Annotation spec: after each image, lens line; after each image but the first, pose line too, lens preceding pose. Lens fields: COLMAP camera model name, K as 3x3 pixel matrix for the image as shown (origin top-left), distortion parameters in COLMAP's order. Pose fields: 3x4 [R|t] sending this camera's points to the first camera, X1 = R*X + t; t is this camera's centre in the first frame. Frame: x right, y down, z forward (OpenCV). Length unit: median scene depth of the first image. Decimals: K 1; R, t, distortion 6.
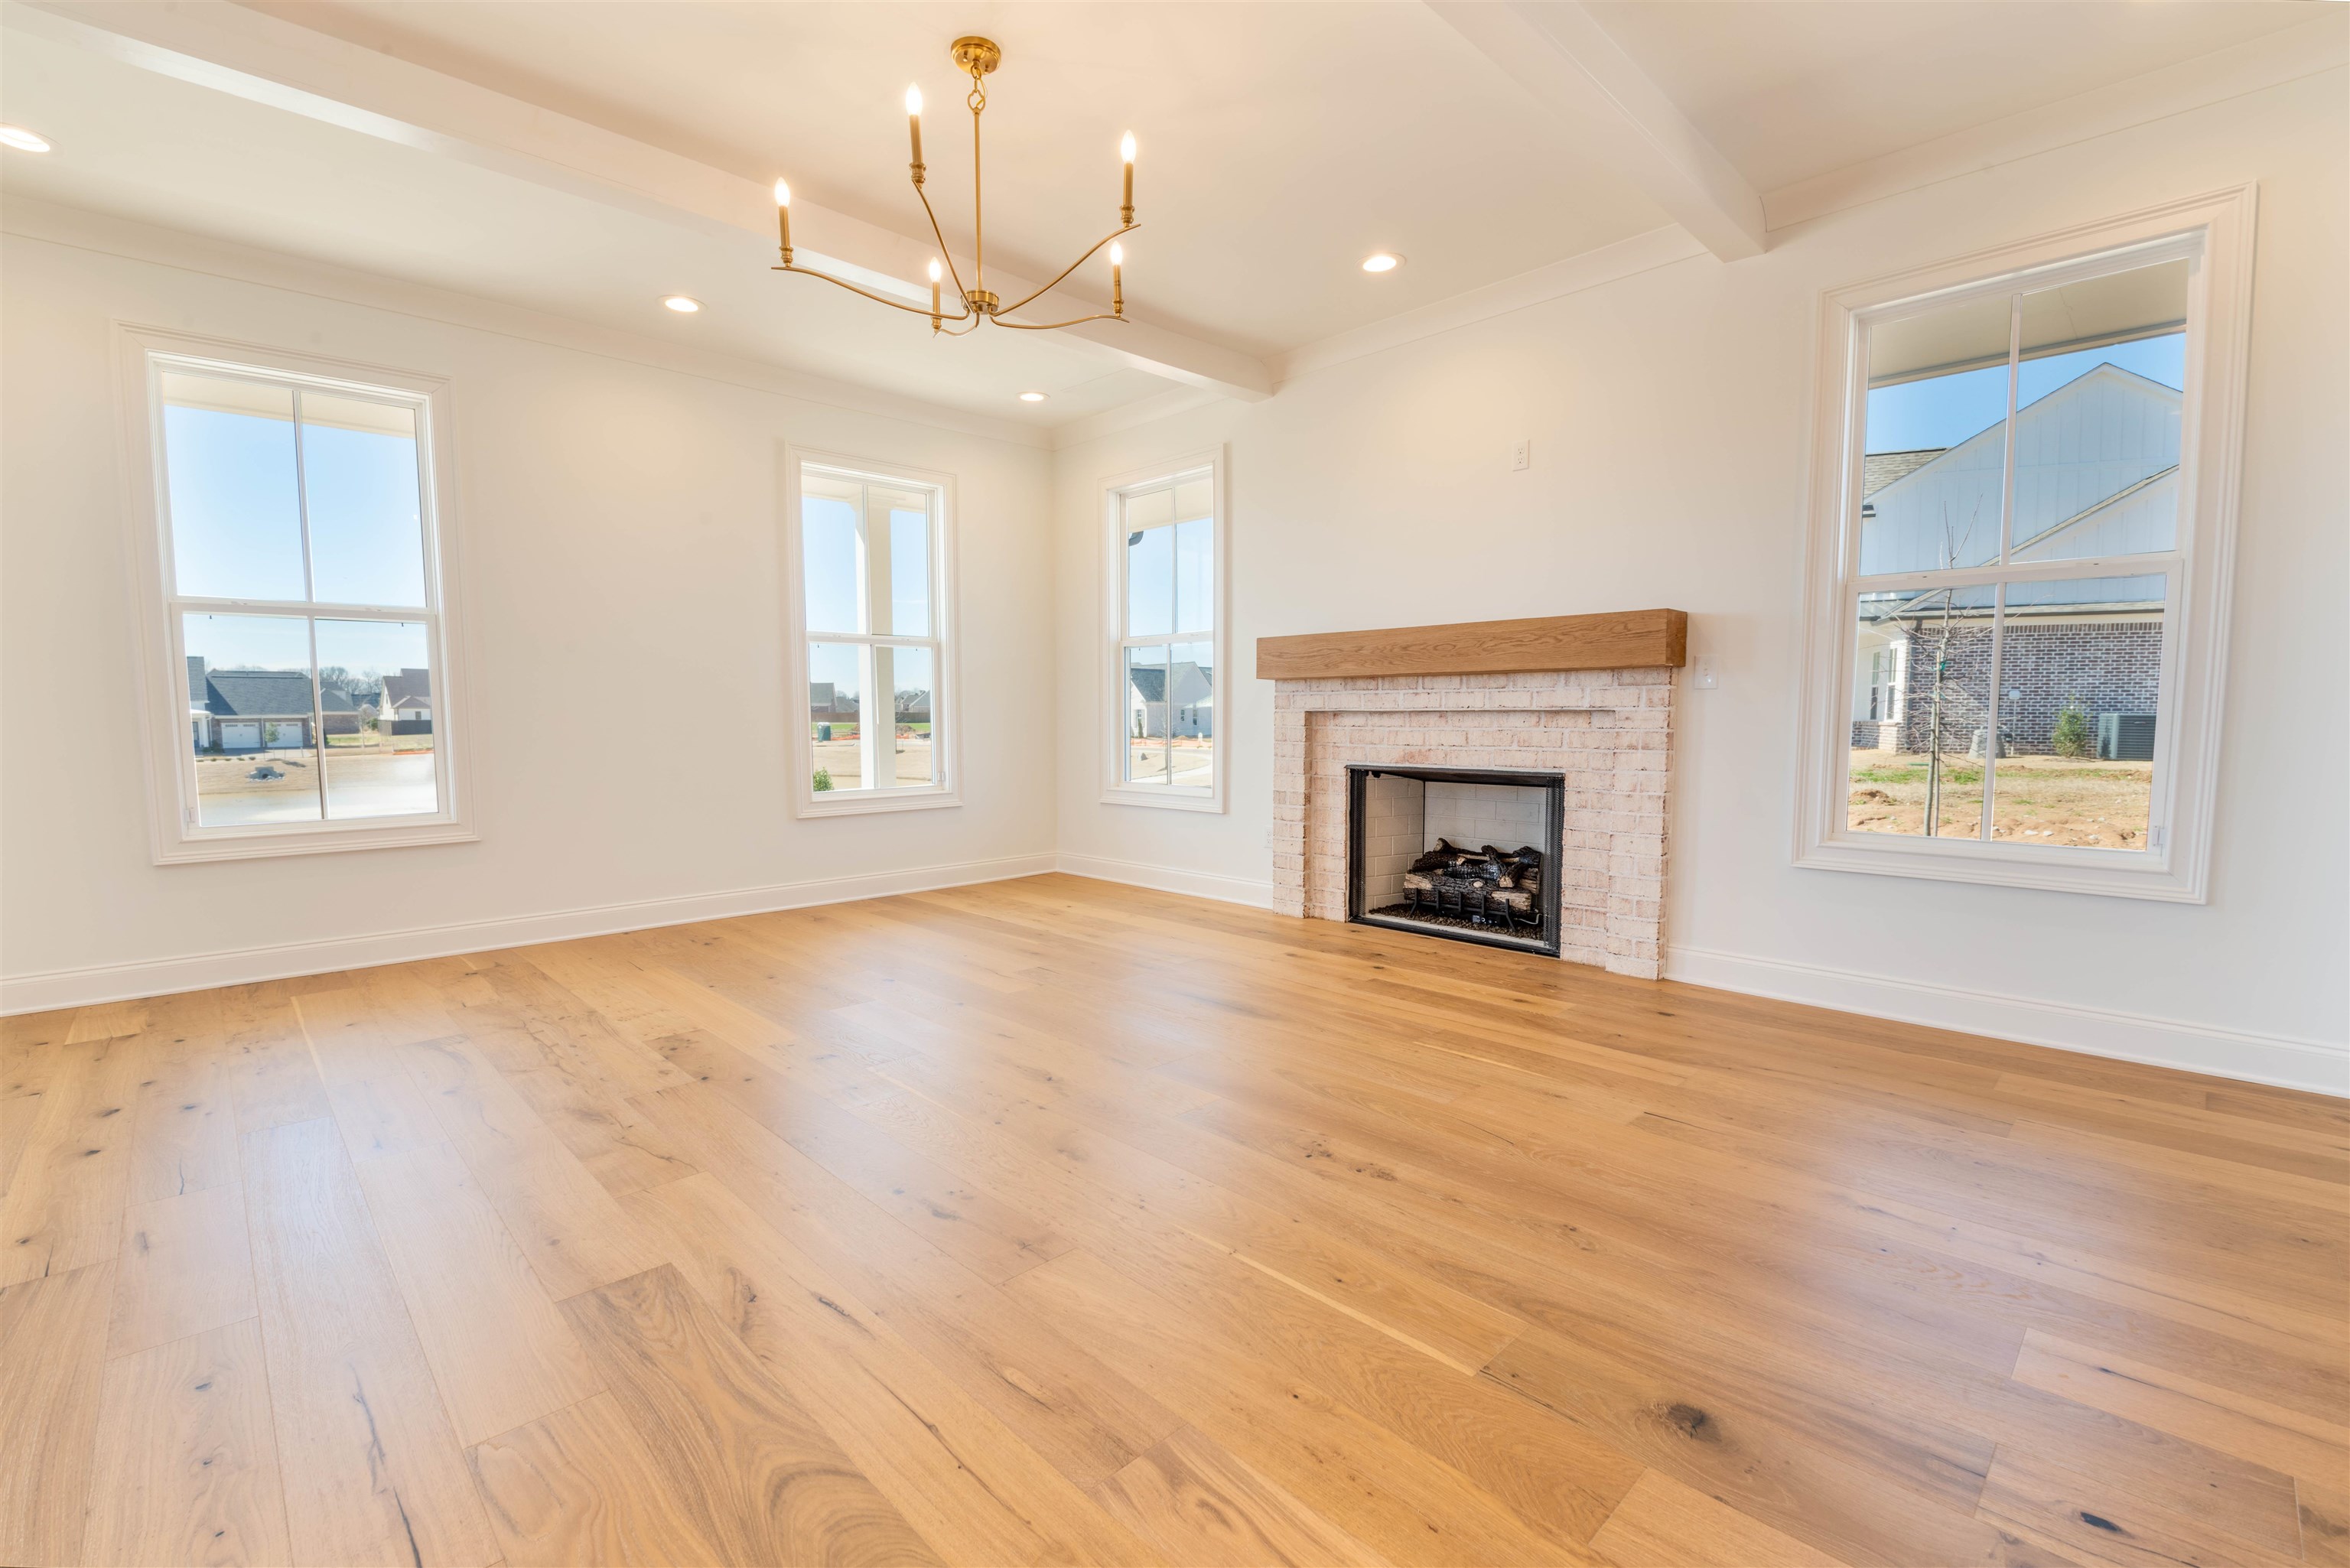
lens RADIAL K [[1018.2, 0, 1153.0], [0, 1018.2, 798.2], [0, 0, 1]] dist [-0.001227, -0.010782]
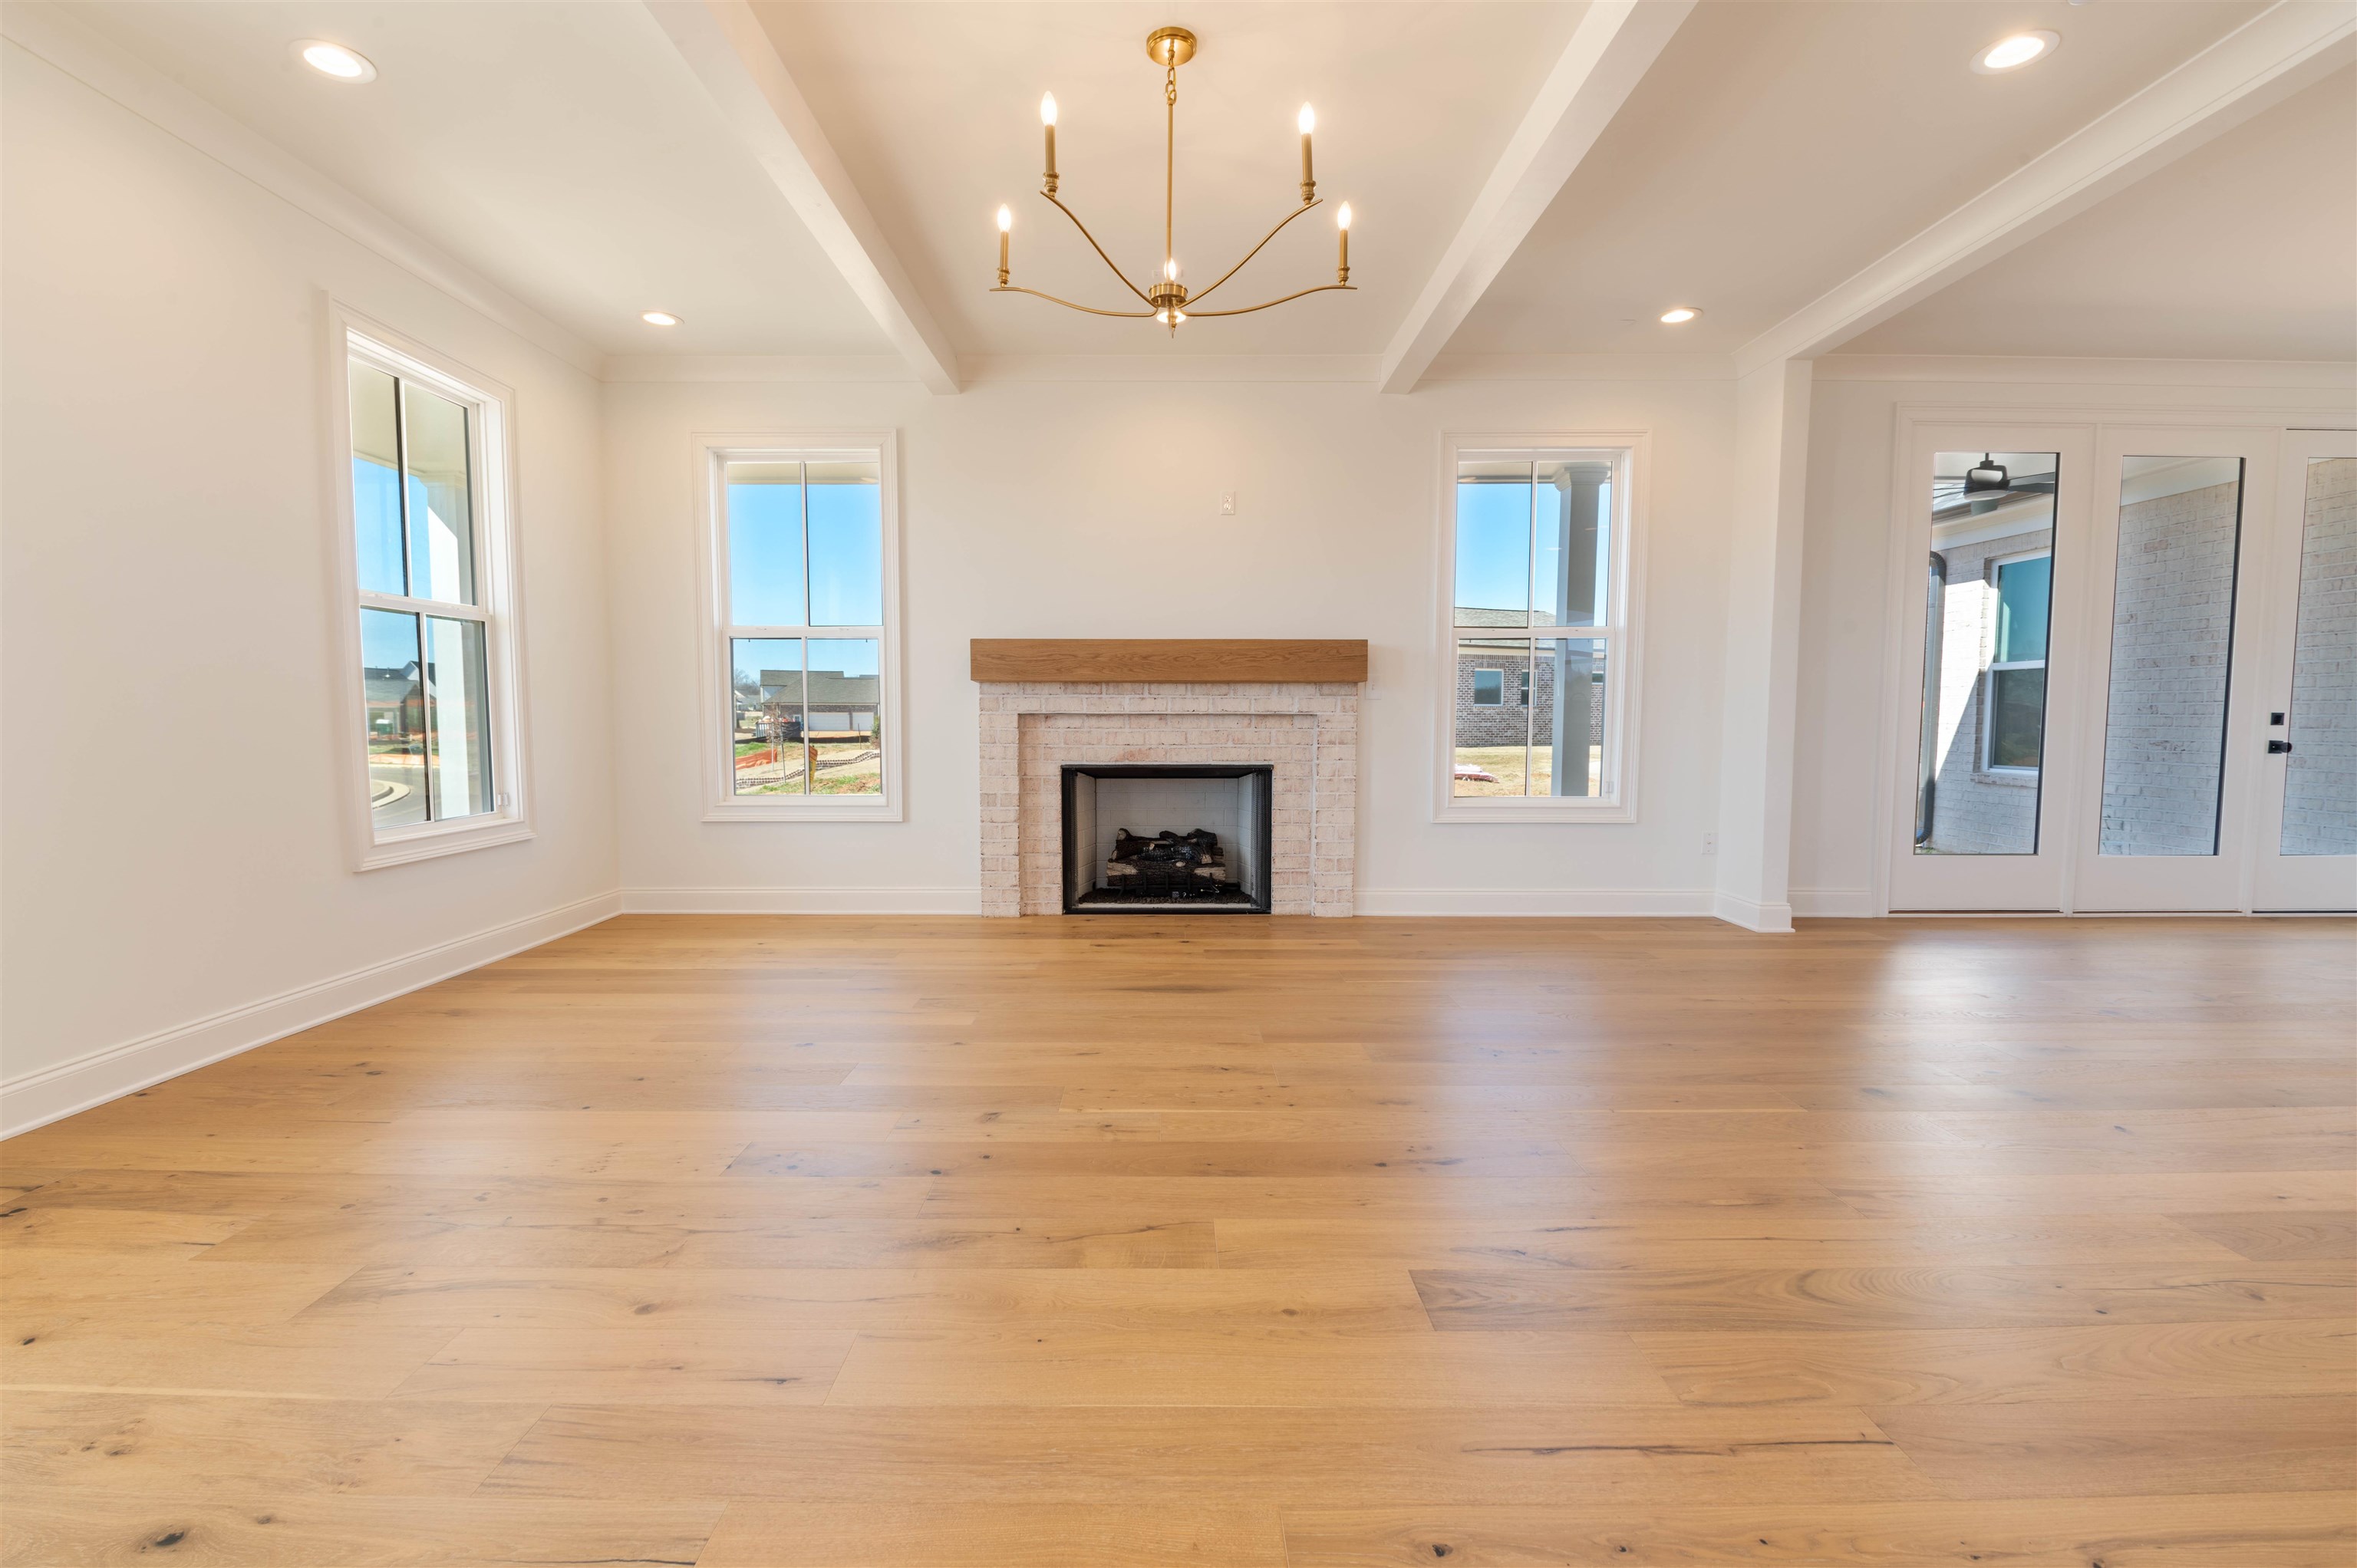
lens RADIAL K [[1049.0, 0, 1159.2], [0, 1049.0, 799.0], [0, 0, 1]] dist [0.002021, -0.010864]
pose [[0.691732, -0.051282, 0.720331, -0.539756], [0.055633, 0.998295, 0.017647, -0.011274], [-0.720008, 0.027868, 0.693406, 0.183382]]
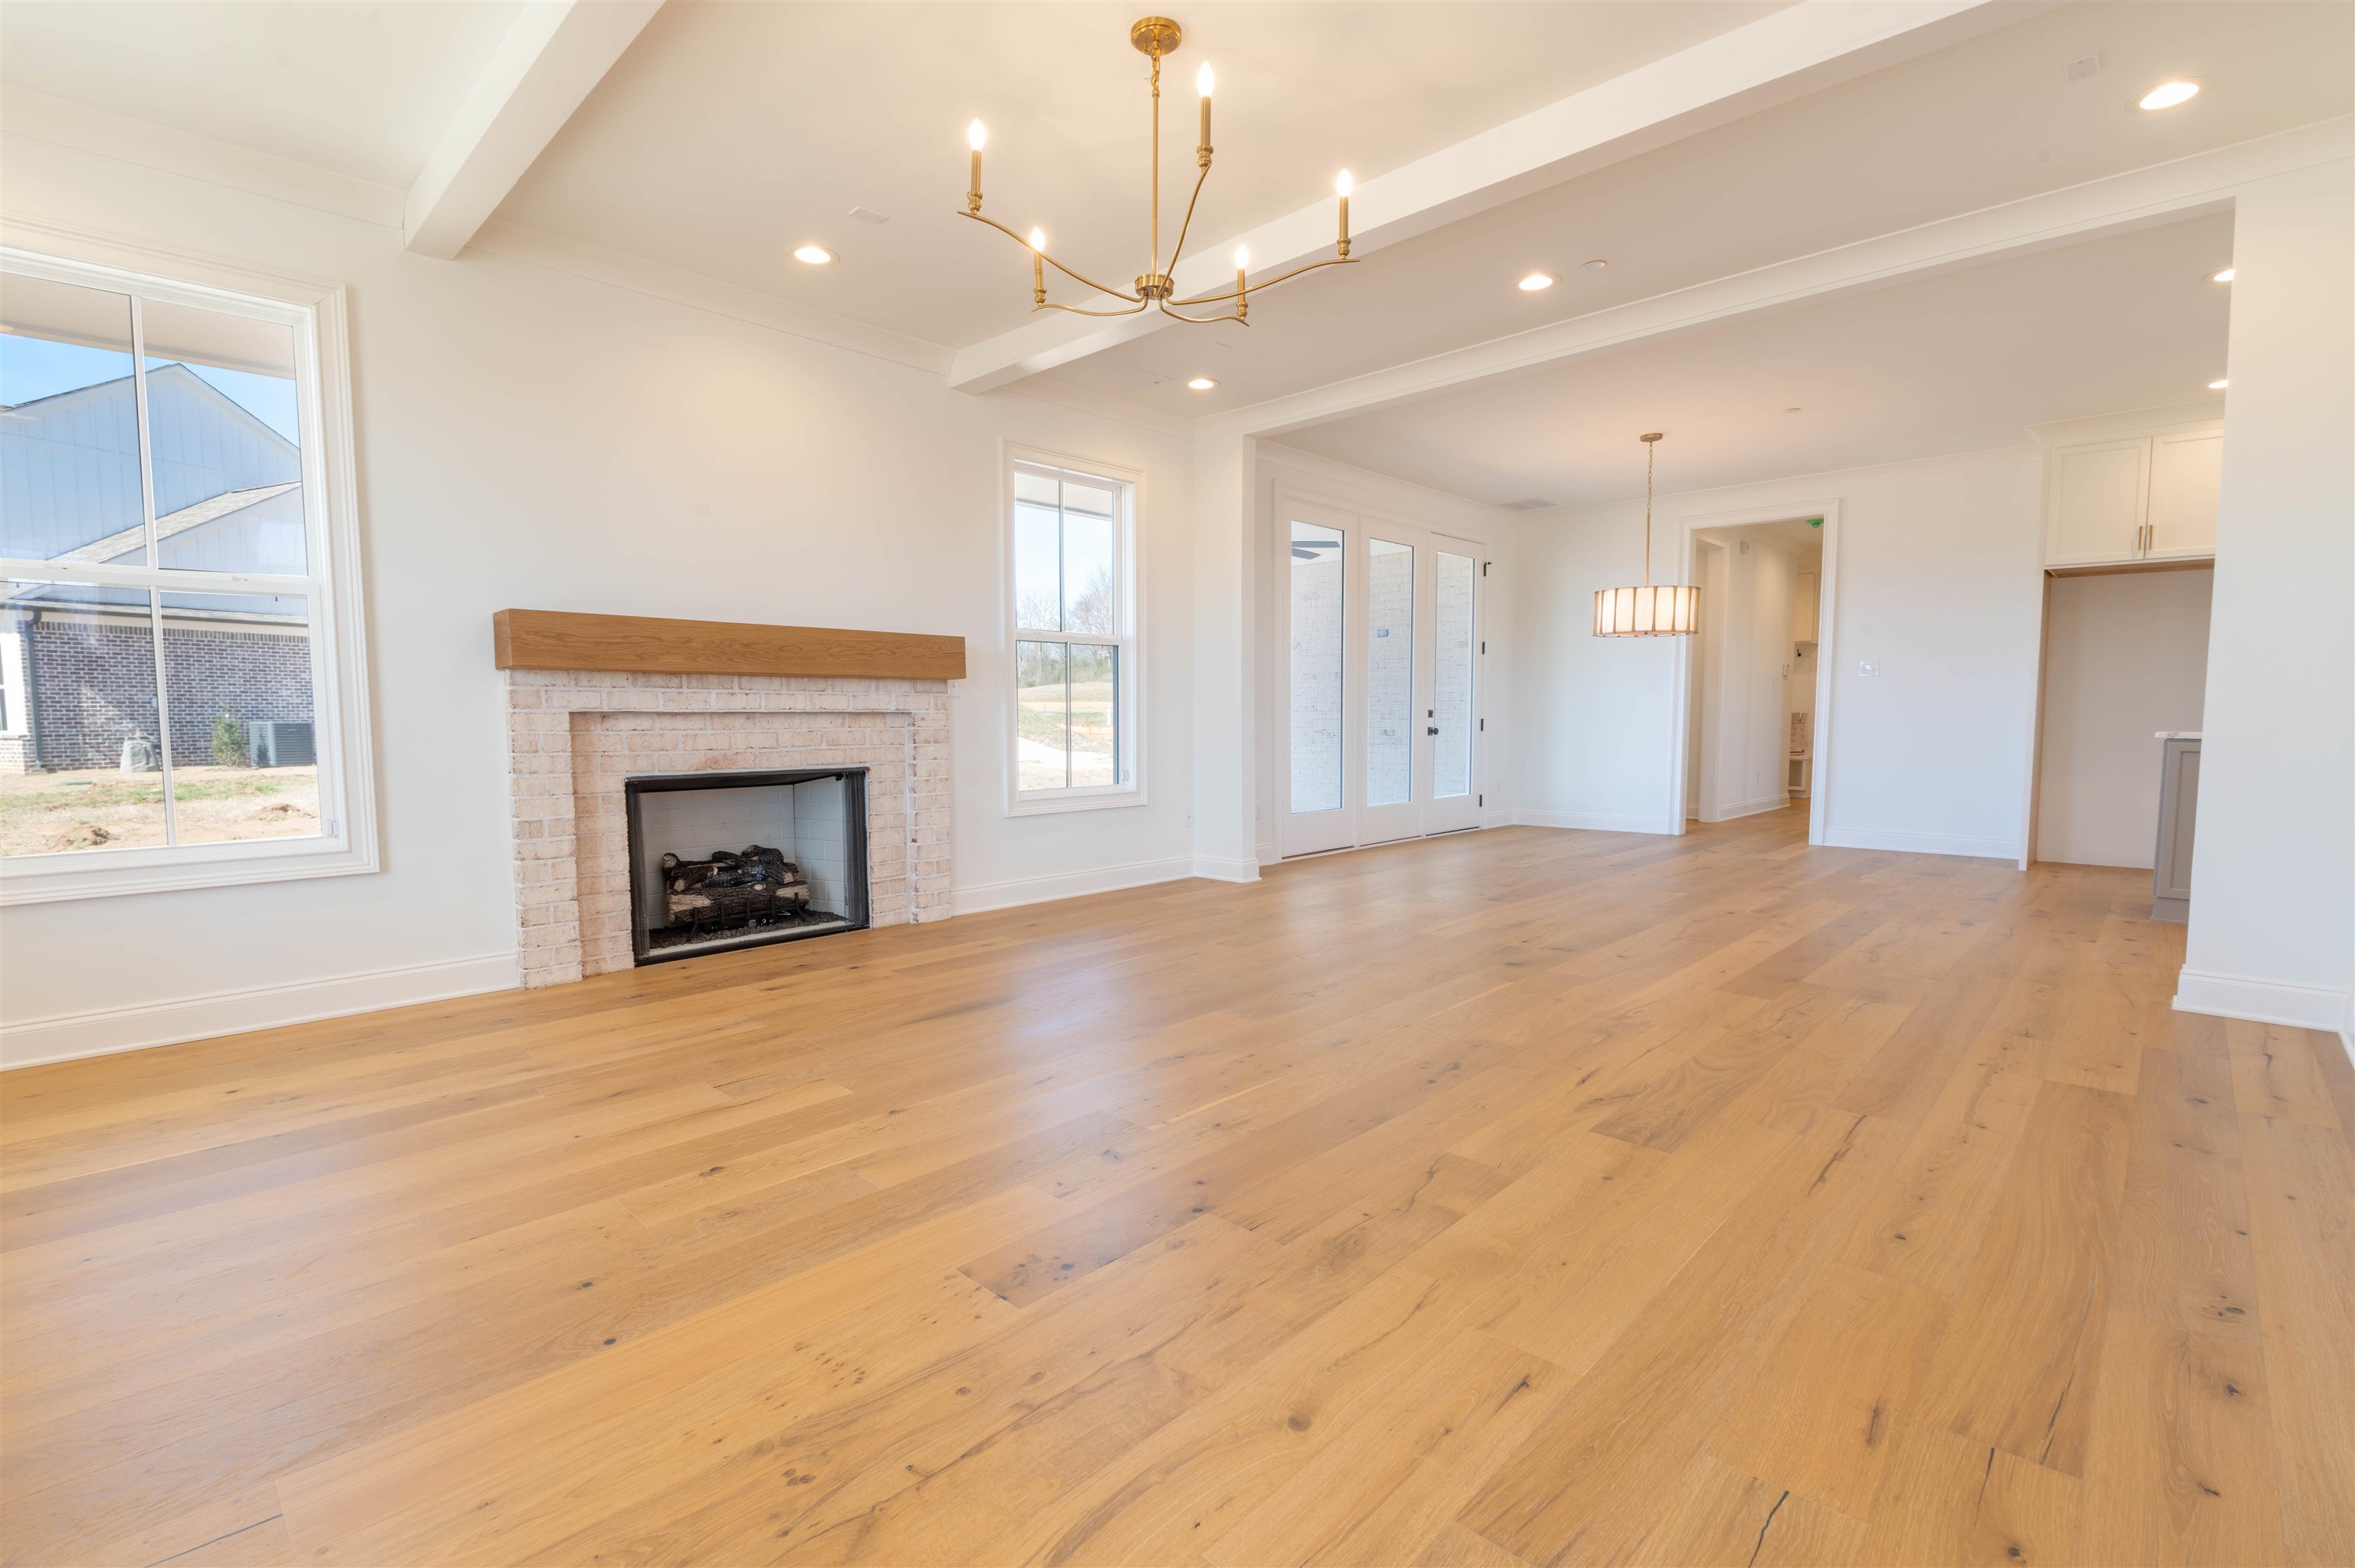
lens RADIAL K [[1060.0, 0, 1167.6], [0, 1060.0, 800.9], [0, 0, 1]] dist [-0.000135, -0.012374]
pose [[-0.043704, -0.075783, 0.996166, -0.705994], [0.086401, 0.993096, 0.079340, -0.045429], [-0.995301, 0.089537, -0.036855, 0.618444]]
